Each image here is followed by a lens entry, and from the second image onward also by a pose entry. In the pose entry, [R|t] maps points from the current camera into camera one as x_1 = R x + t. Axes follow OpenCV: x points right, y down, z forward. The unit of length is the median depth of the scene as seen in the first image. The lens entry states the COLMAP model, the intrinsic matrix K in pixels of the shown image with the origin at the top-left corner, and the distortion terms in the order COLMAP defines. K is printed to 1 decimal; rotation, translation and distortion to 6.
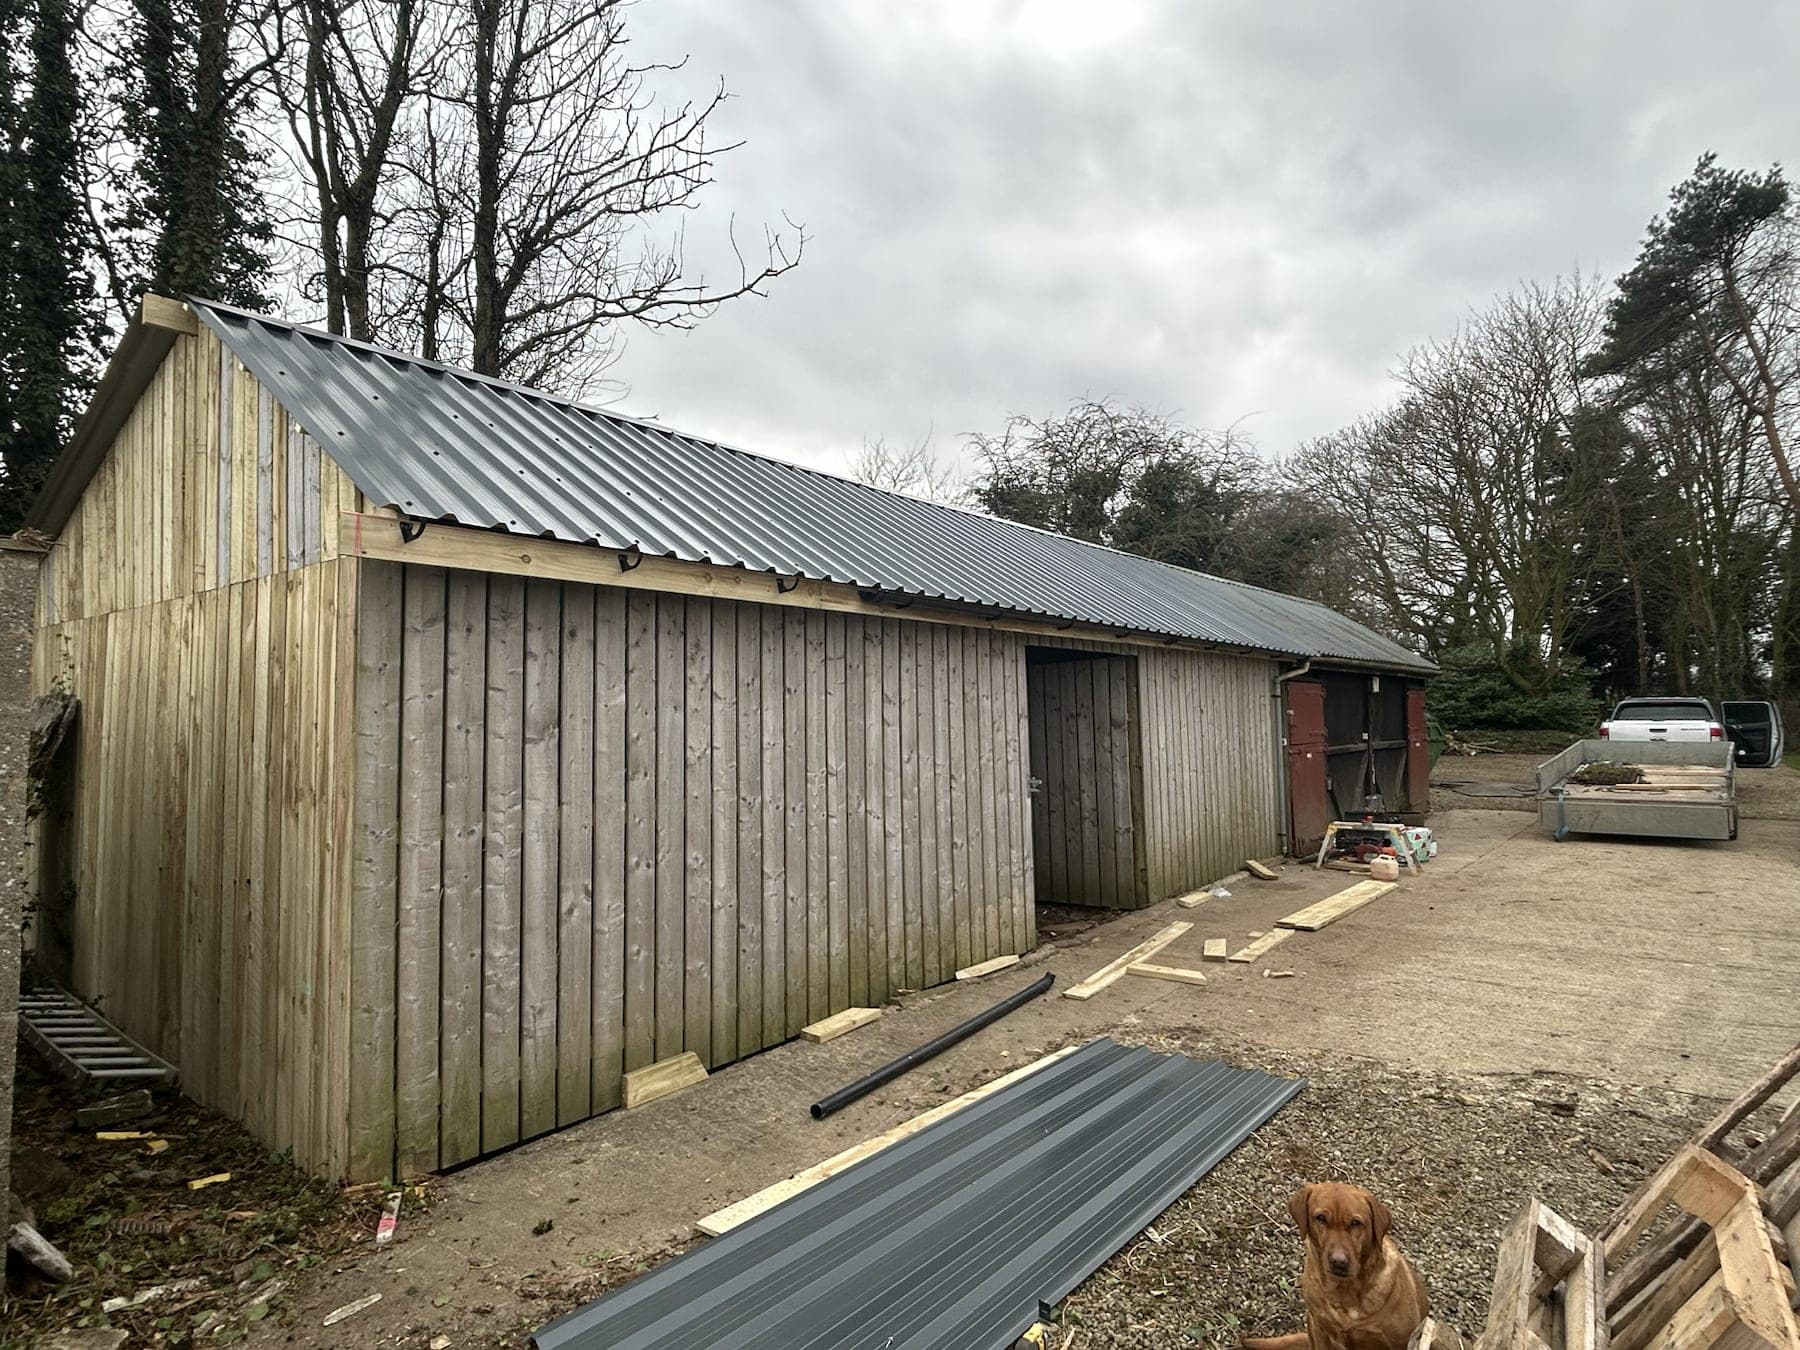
lens RADIAL K [[1067.2, 0, 898.3], [0, 1067.2, 685.8], [0, 0, 1]] dist [-0.006780, 0.007050]
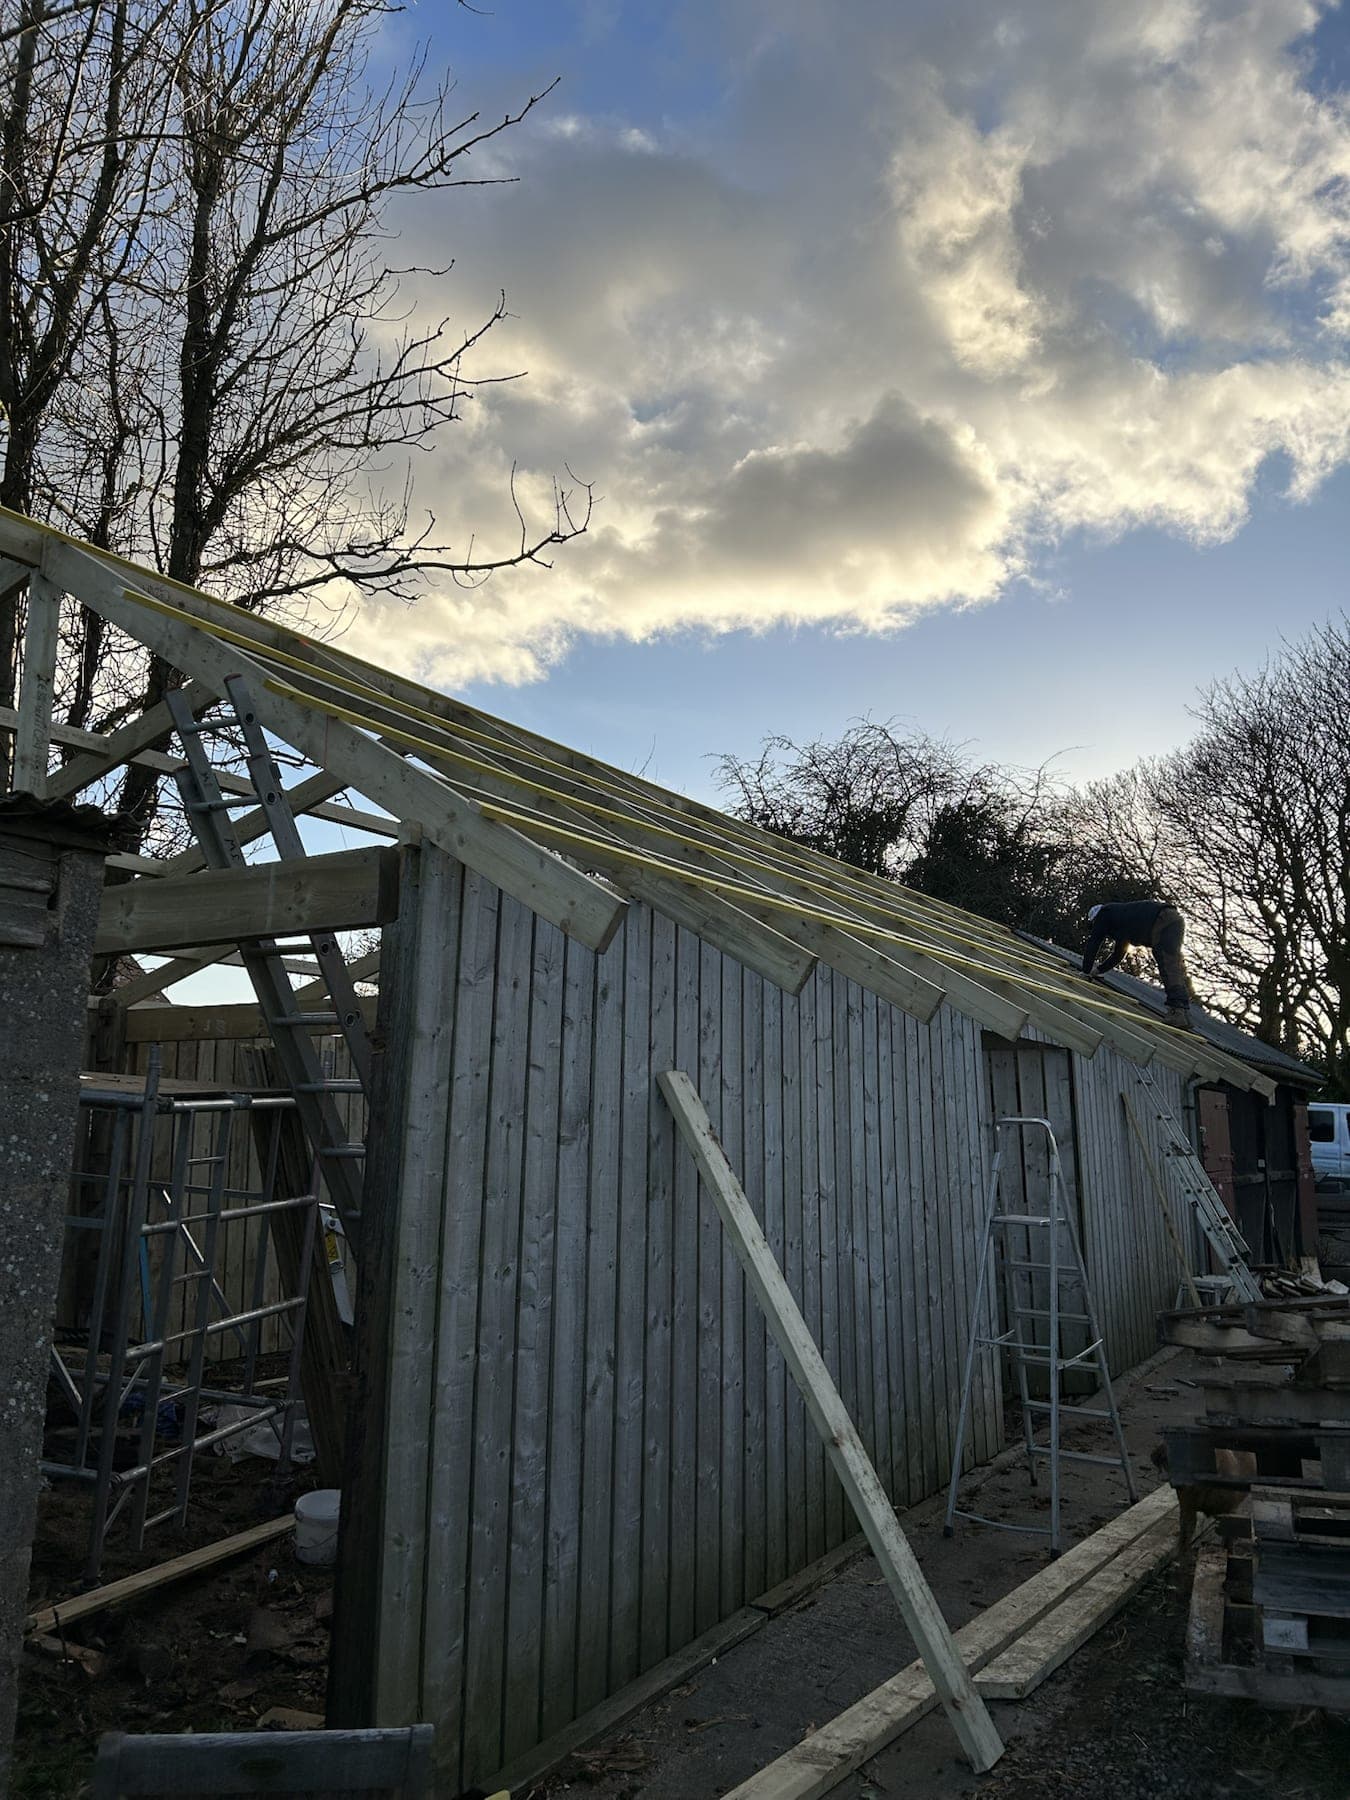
lens RADIAL K [[1422.6, 0, 690.5], [0, 1422.6, 882.4], [0, 0, 1]] dist [0.066103, -0.073176]
pose [[0.990844, 0.042864, 0.128024, -0.180929], [-0.024353, 0.989452, -0.142801, 0.006576], [-0.132795, 0.138376, 0.981437, 0.007664]]
